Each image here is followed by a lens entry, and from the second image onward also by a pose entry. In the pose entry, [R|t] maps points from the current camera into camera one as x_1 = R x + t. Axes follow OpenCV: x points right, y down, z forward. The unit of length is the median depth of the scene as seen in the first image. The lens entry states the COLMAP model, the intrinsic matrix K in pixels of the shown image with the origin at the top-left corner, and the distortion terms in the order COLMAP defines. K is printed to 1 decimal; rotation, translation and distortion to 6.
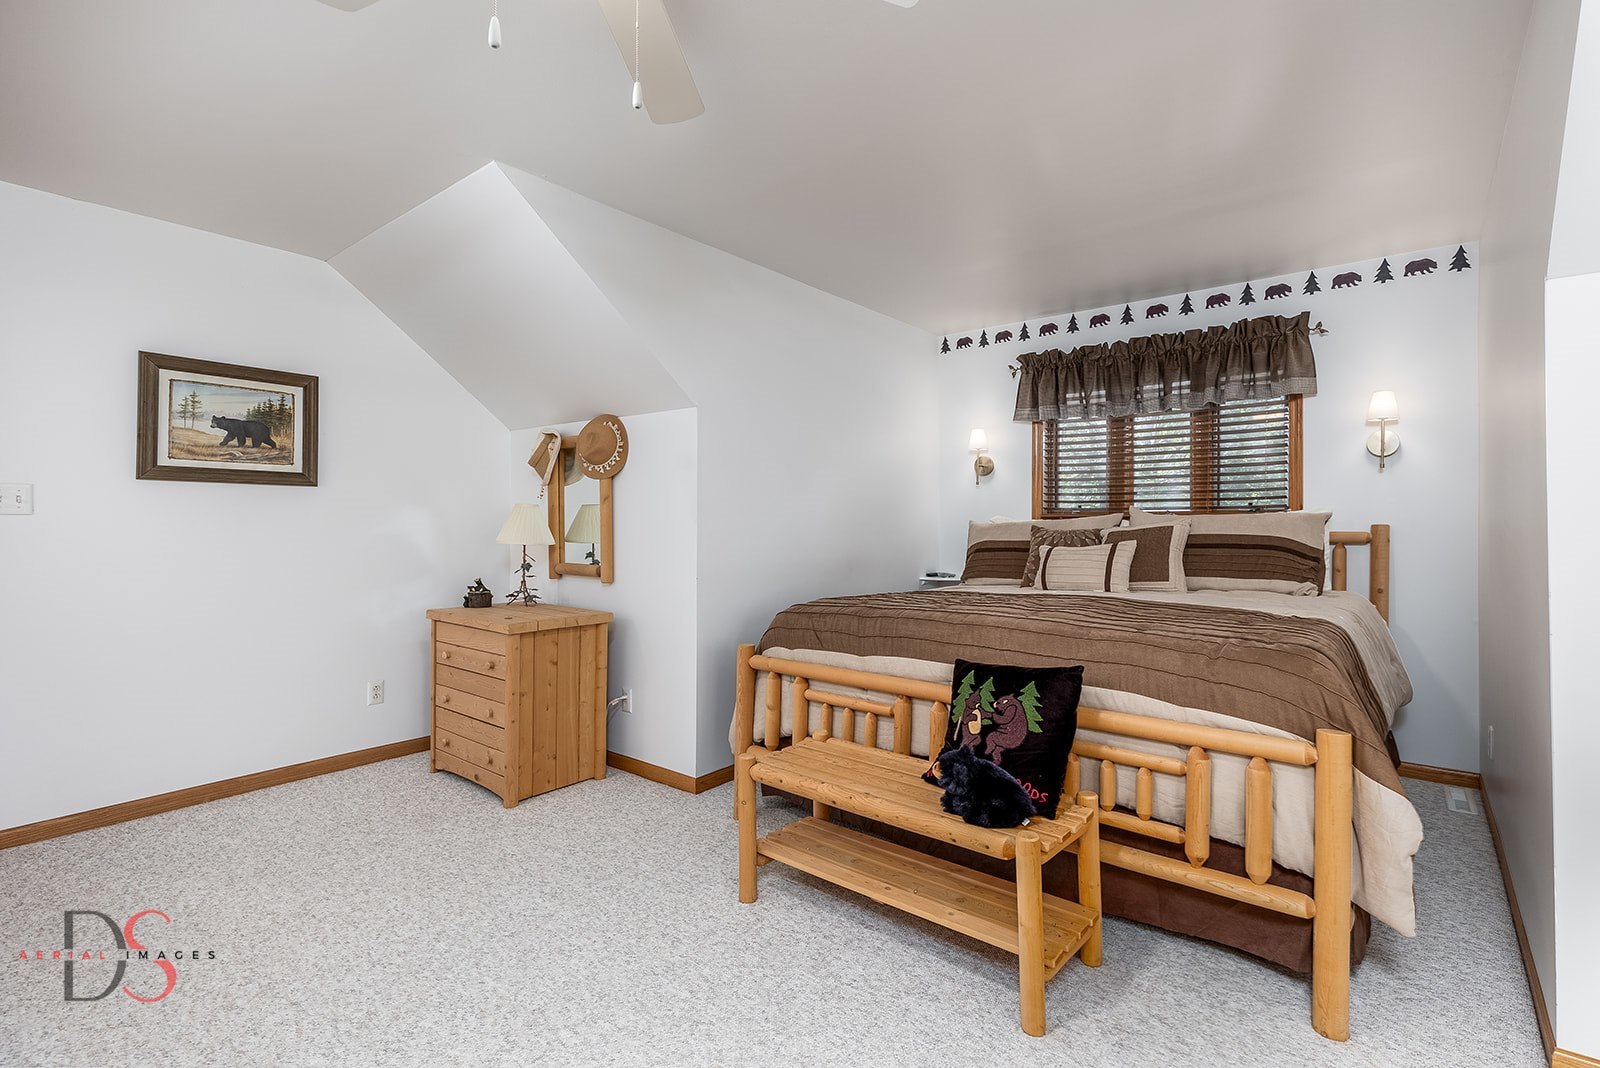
lens RADIAL K [[716.9, 0, 806.9], [0, 716.9, 492.6], [0, 0, 1]] dist [0.002184, 0.000187]
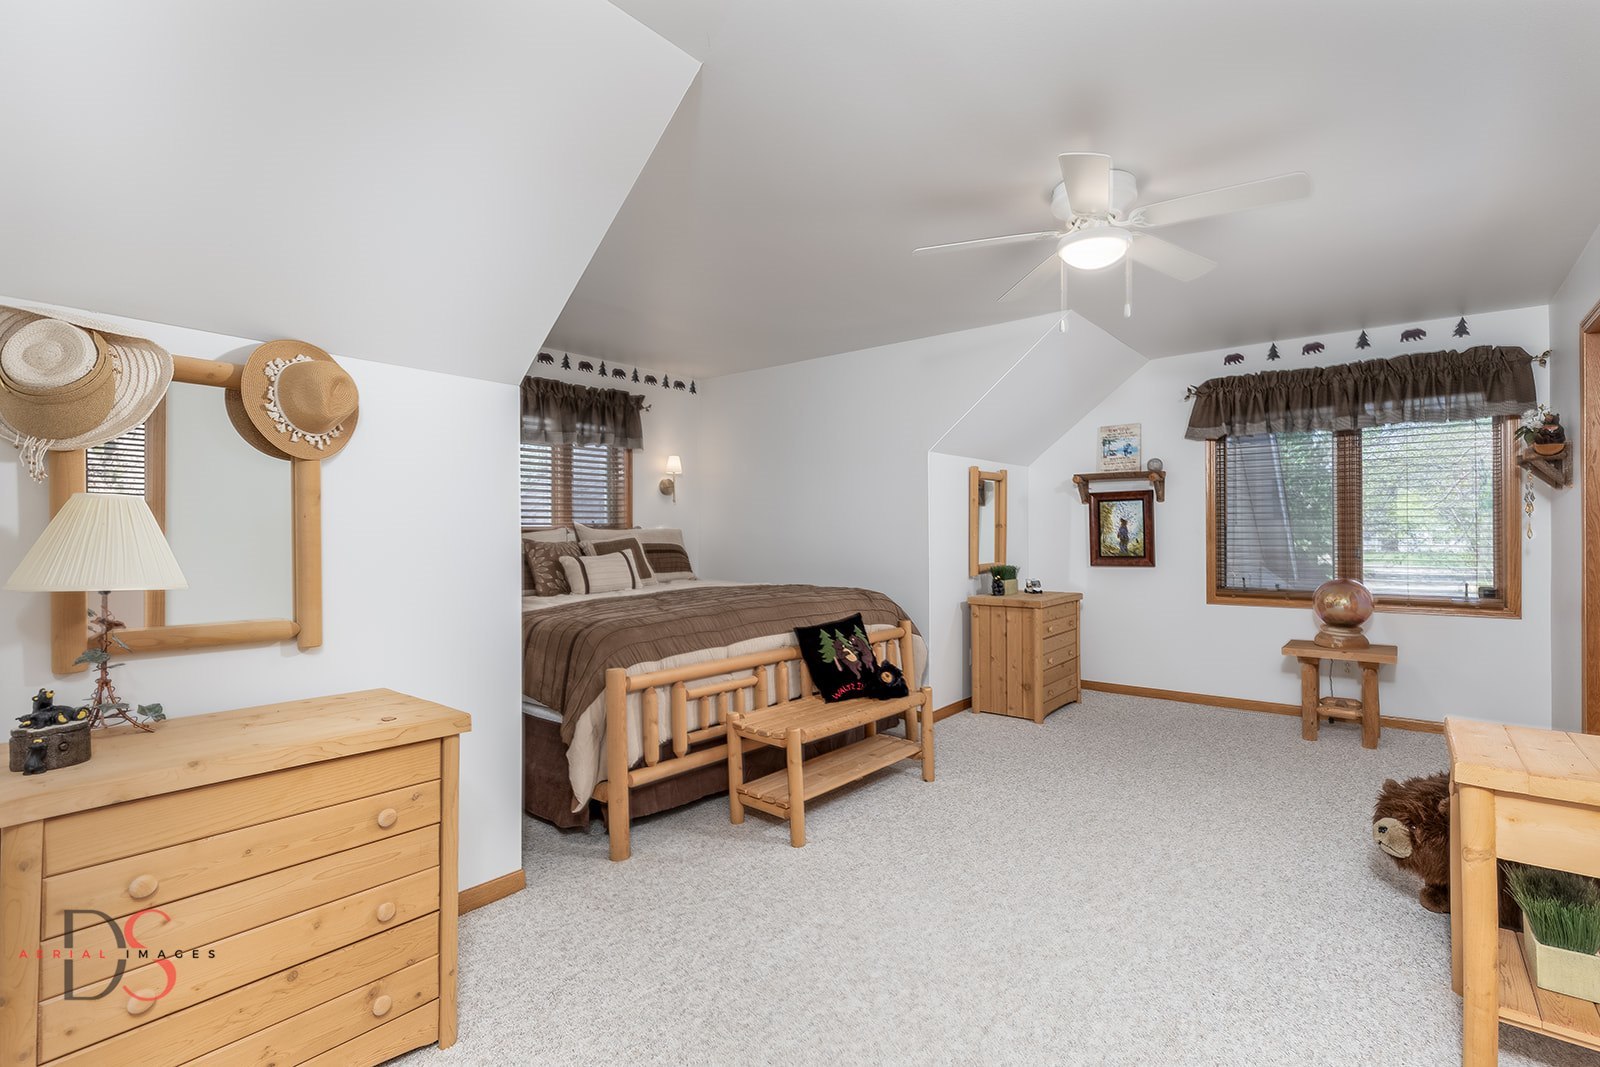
lens RADIAL K [[713.7, 0, 811.3], [0, 713.7, 536.2], [0, 0, 1]] dist [-0.001912, -0.000213]
pose [[0.029152, -0.007116, 0.999550, -0.818590], [-0.040855, 0.999131, 0.008305, 0.018584], [-0.998740, -0.041078, 0.028836, 0.601691]]
